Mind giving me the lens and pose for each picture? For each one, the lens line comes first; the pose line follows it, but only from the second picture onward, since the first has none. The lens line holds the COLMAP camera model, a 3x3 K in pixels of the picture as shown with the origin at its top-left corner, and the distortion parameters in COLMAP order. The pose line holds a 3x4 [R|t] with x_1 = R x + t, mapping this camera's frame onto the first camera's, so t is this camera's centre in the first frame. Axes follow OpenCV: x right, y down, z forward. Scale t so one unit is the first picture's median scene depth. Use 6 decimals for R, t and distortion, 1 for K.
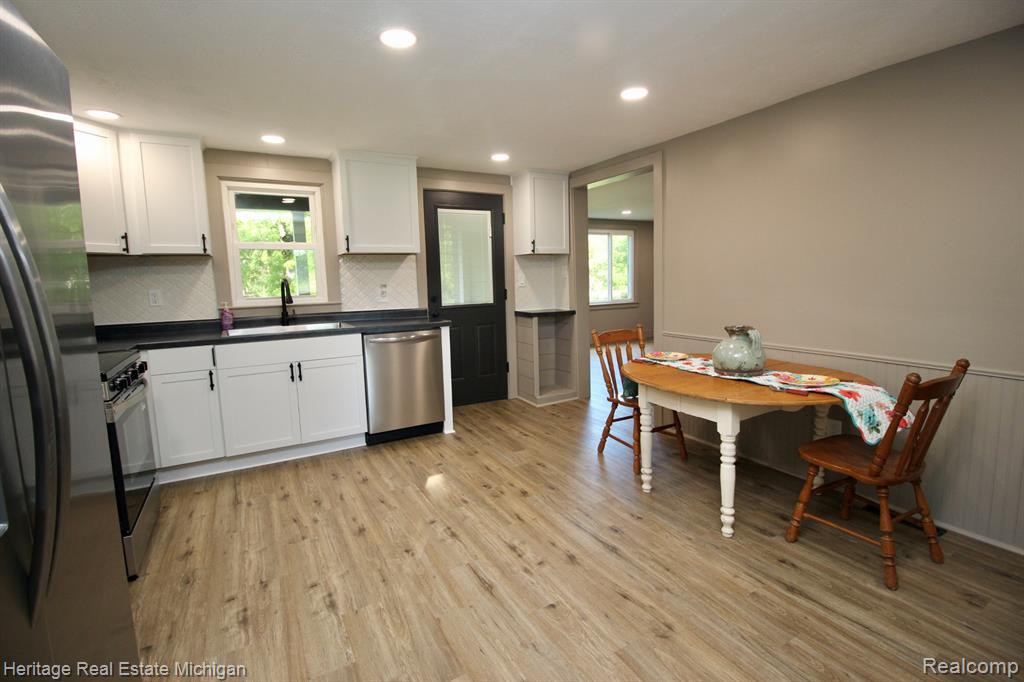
lens RADIAL K [[480.6, 0, 514.8], [0, 480.6, 337.6], [0, 0, 1]] dist [-0.002312, -0.000316]
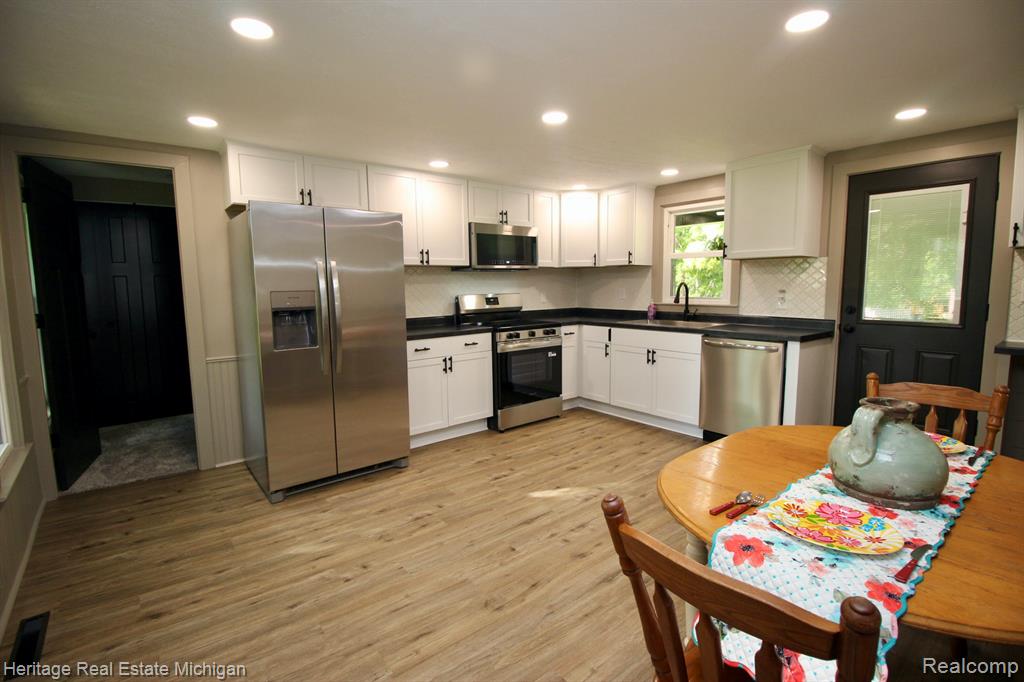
lens RADIAL K [[480.6, 0, 513.3], [0, 480.6, 337.0], [0, 0, 1]] dist [-0.002312, -0.000316]
pose [[0.151809, 0.128332, -0.980043, 0.781679], [-0.120272, 0.986566, 0.110556, -0.081994], [0.981065, 0.101088, 0.165205, 0.463972]]
